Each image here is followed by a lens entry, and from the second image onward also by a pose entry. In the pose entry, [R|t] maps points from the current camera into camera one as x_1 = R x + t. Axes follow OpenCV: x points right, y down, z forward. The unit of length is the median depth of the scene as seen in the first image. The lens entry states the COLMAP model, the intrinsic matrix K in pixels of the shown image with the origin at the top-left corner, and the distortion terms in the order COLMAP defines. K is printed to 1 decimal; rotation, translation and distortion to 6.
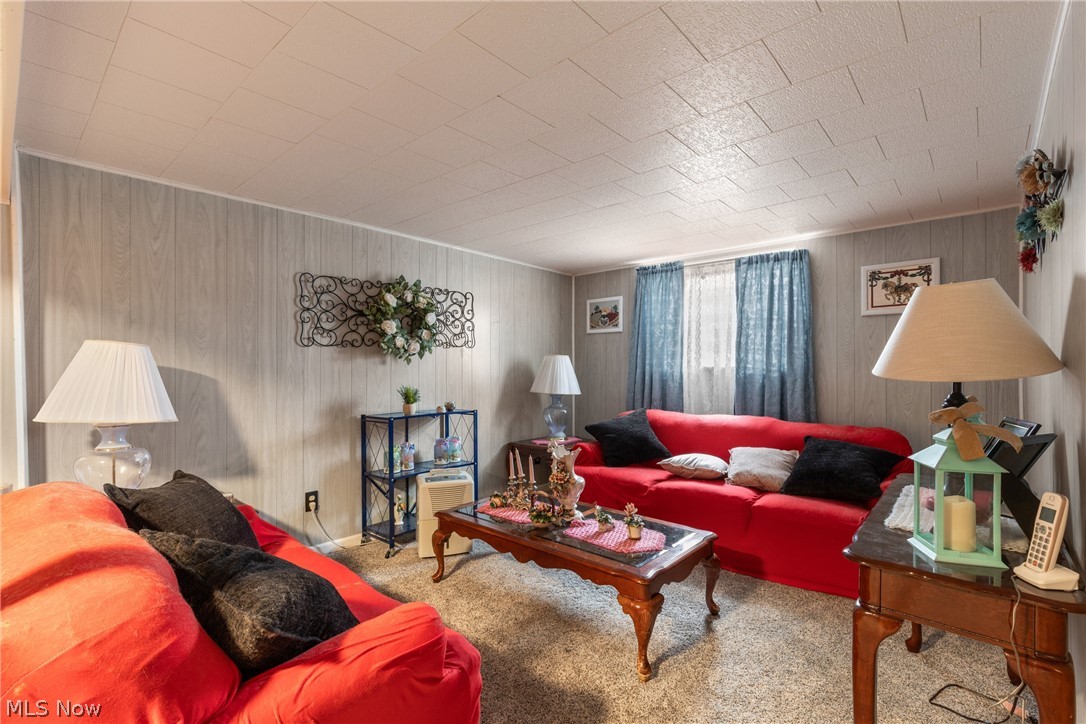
lens RADIAL K [[487.9, 0, 544.9], [0, 487.9, 366.0], [0, 0, 1]] dist [-0.000360, 0.000004]
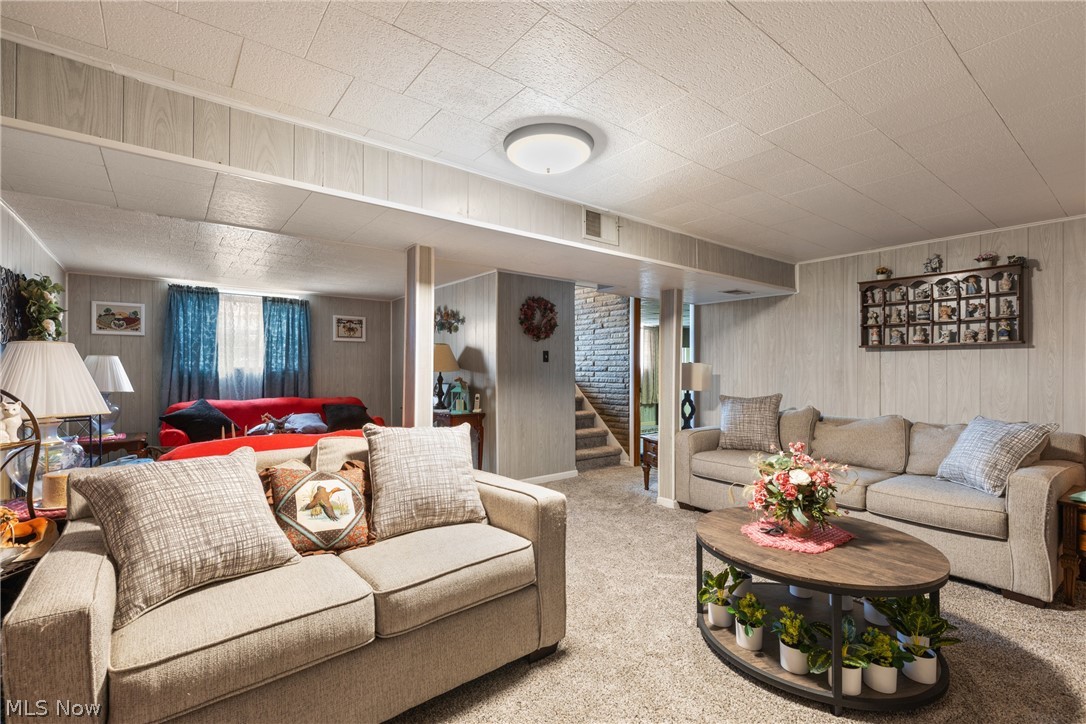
lens RADIAL K [[487.9, 0, 544.9], [0, 487.9, 366.0], [0, 0, 1]] dist [-0.000360, 0.000004]
pose [[0.171710, 0.005347, 0.985133, -0.979319], [-0.004883, 0.999978, -0.004577, 0.000662], [-0.985135, -0.004025, 0.171732, -0.135053]]
